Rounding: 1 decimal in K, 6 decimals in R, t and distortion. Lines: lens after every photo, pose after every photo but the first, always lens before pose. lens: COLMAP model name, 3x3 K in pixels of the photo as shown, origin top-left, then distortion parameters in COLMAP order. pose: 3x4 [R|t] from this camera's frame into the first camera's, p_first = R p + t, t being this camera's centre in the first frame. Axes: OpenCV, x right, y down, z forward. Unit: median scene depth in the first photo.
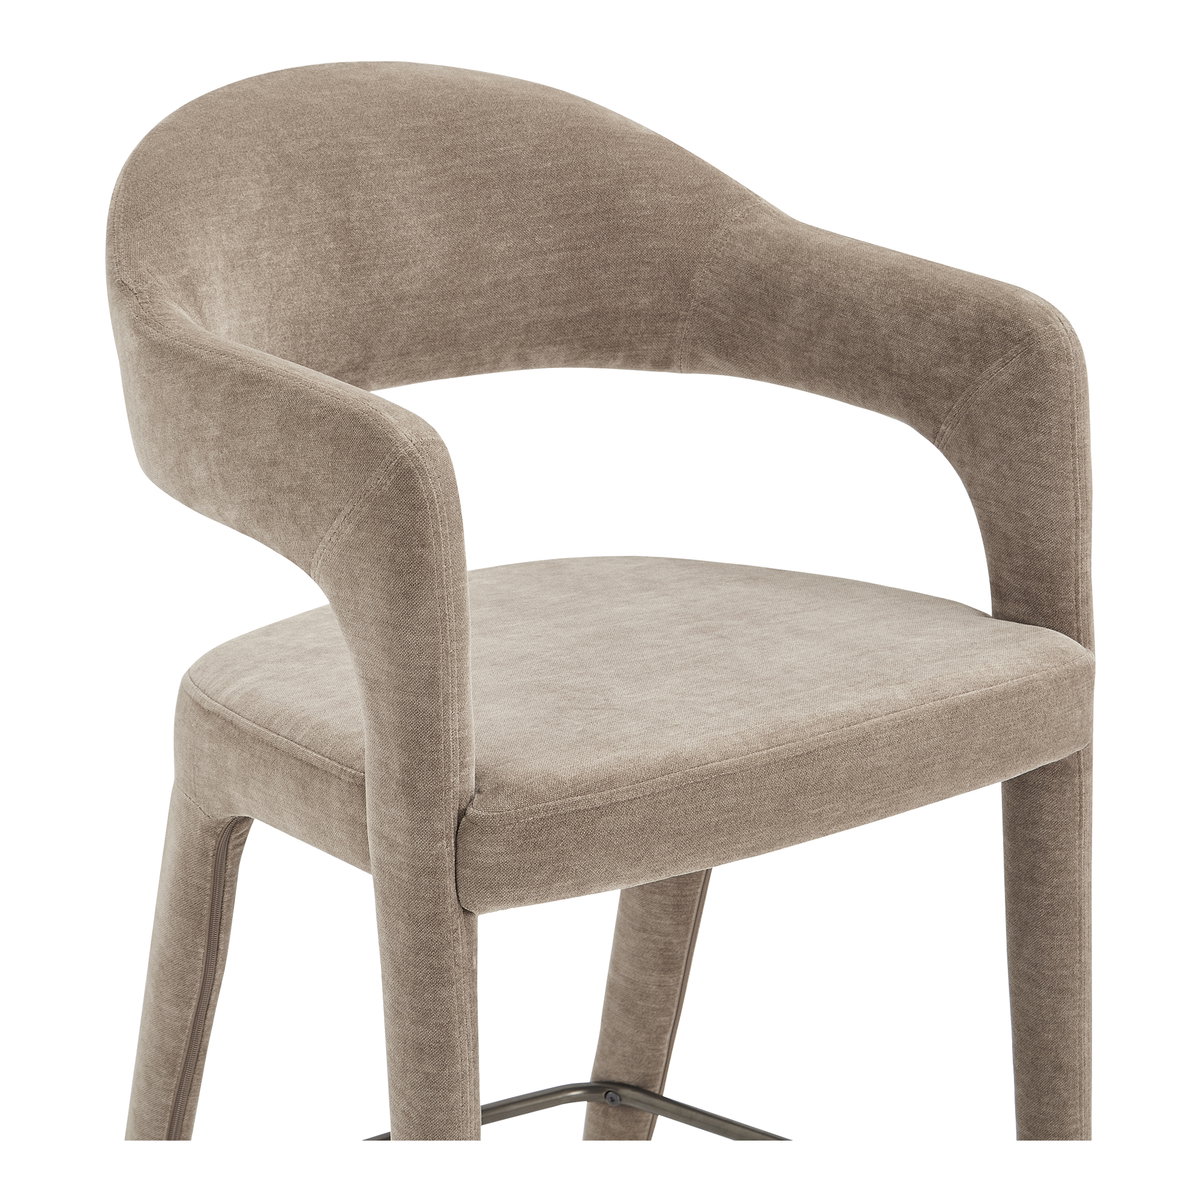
lens RADIAL K [[3919.2, 0, 550.4], [0, 3919.2, 599.8], [0, 0, 1]] dist [-0.102649, 2.128287]
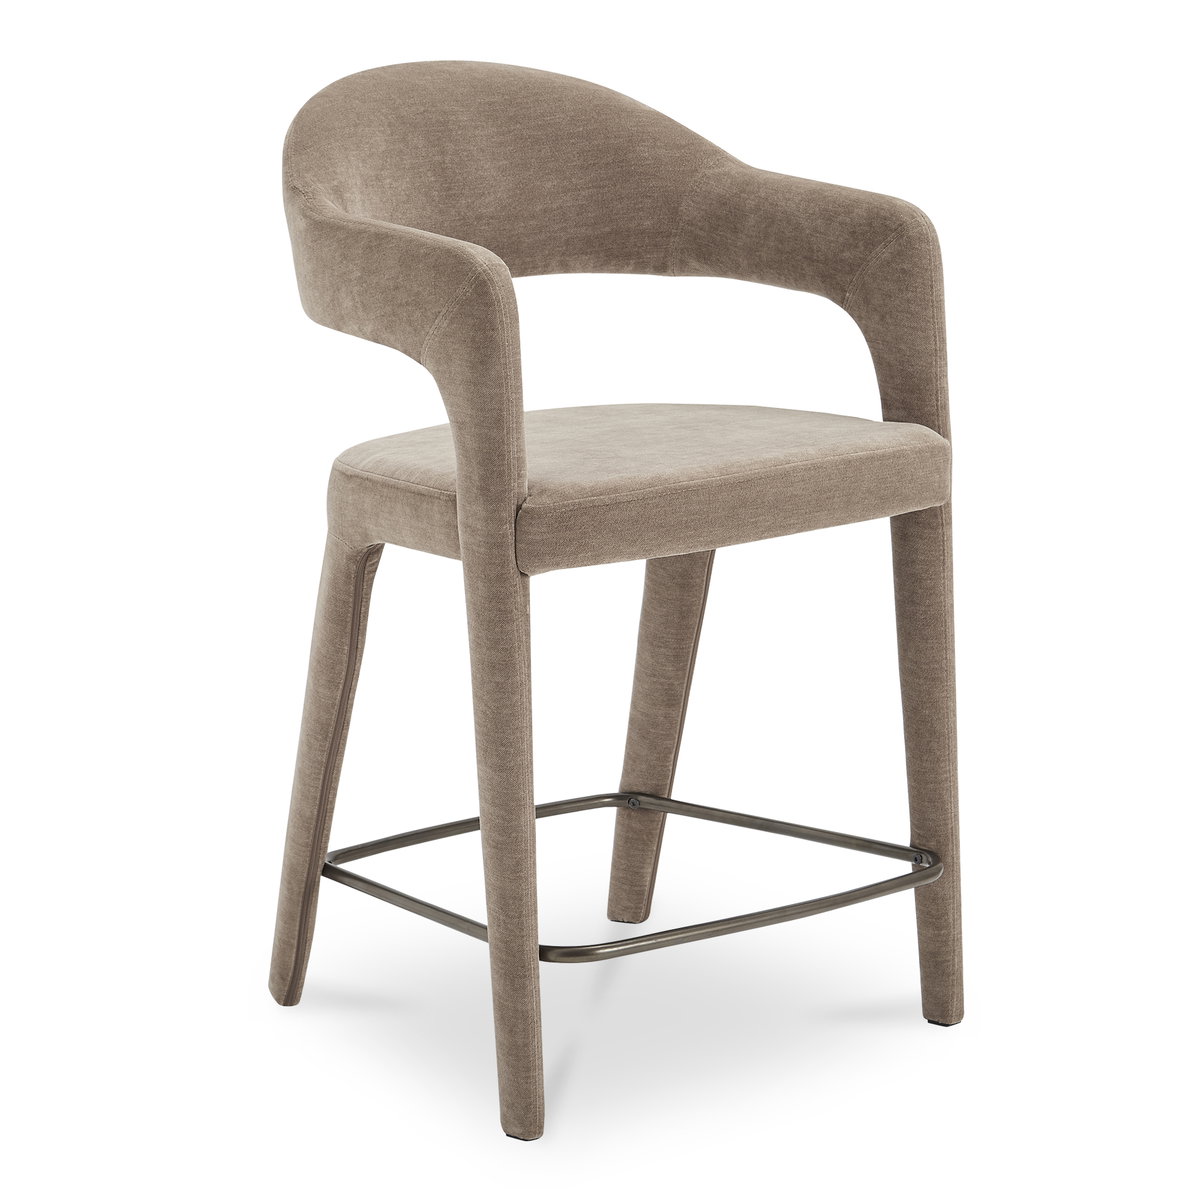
lens RADIAL K [[3990.6, 0, 600.0], [0, 3990.6, 600.0], [0, 0, 1]] dist [-0.029041, 1.414709]
pose [[0.999905, -0.007273, -0.011692, 0.024140], [0.006474, 0.997737, -0.066923, 0.172865], [0.012152, 0.066841, 0.997690, -0.498624]]
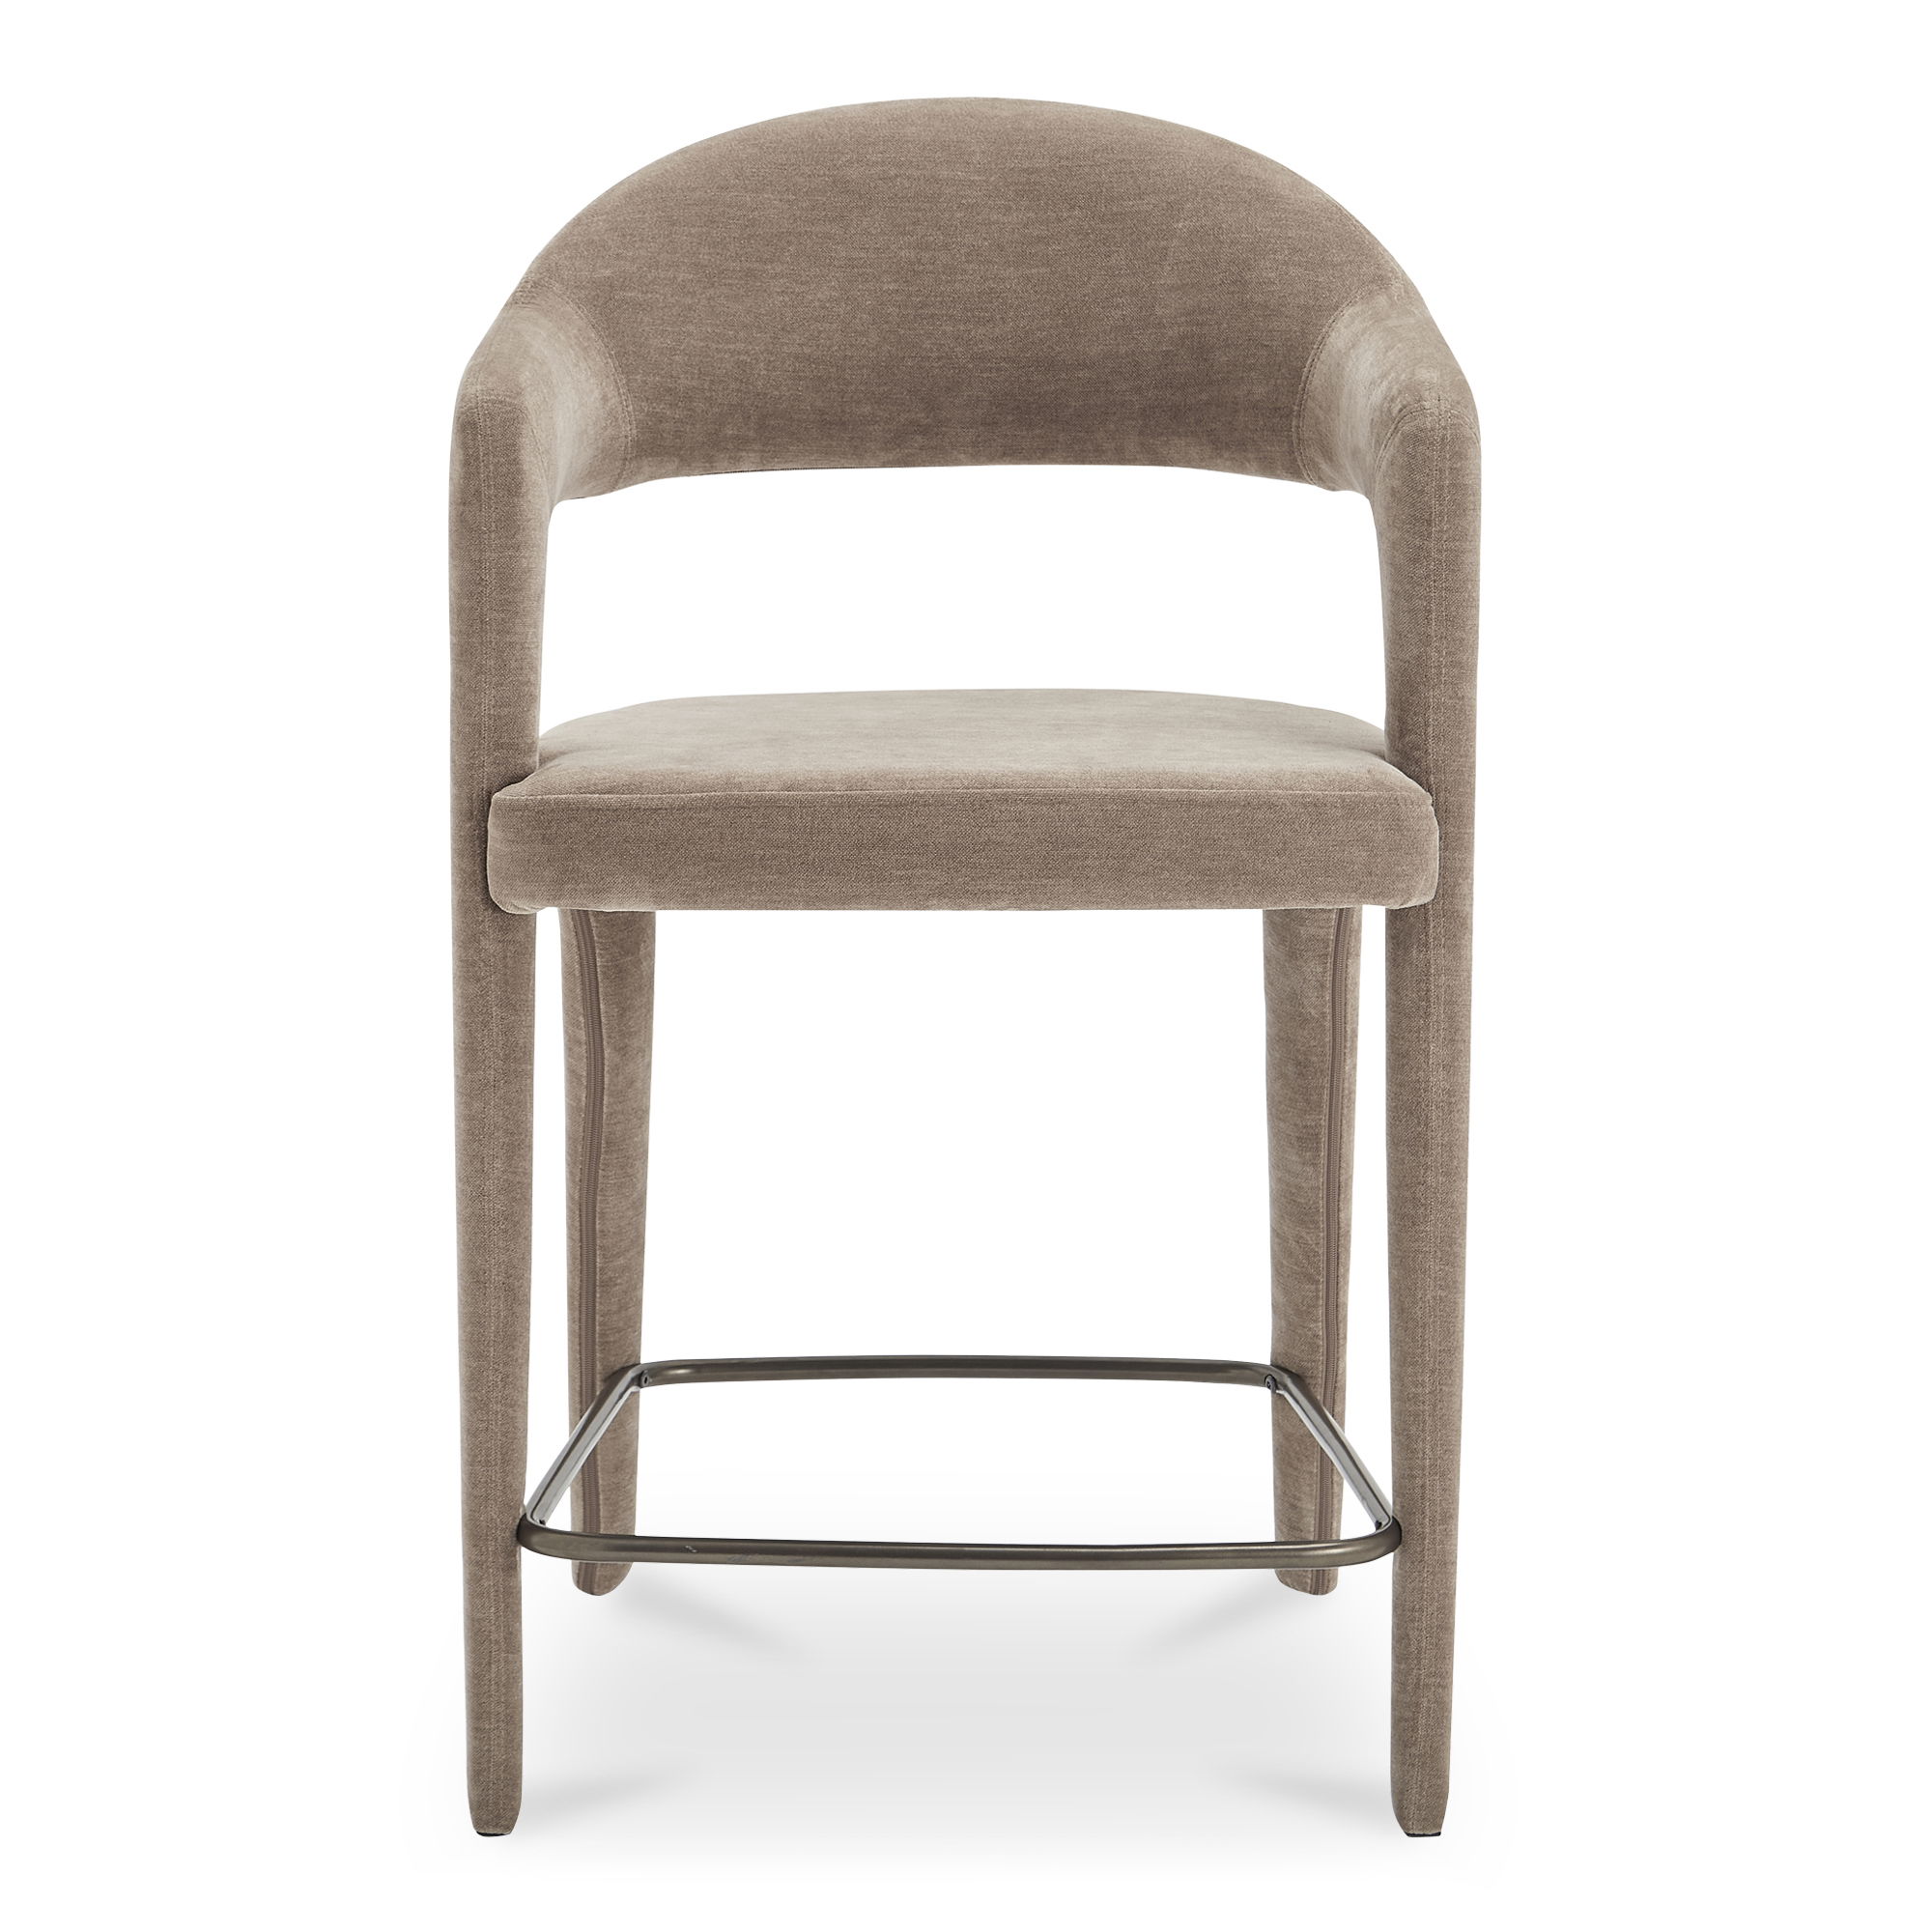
lens RADIAL K [[6424.9, 0, 966.0], [0, 6424.9, 966.0], [0, 0, 1]] dist [-0.029041, 1.414709]
pose [[0.780774, 0.119689, -0.613243, 0.903633], [-0.174716, 0.984151, -0.030366, 0.107540], [0.599889, 0.130852, 0.789311, -0.136312]]
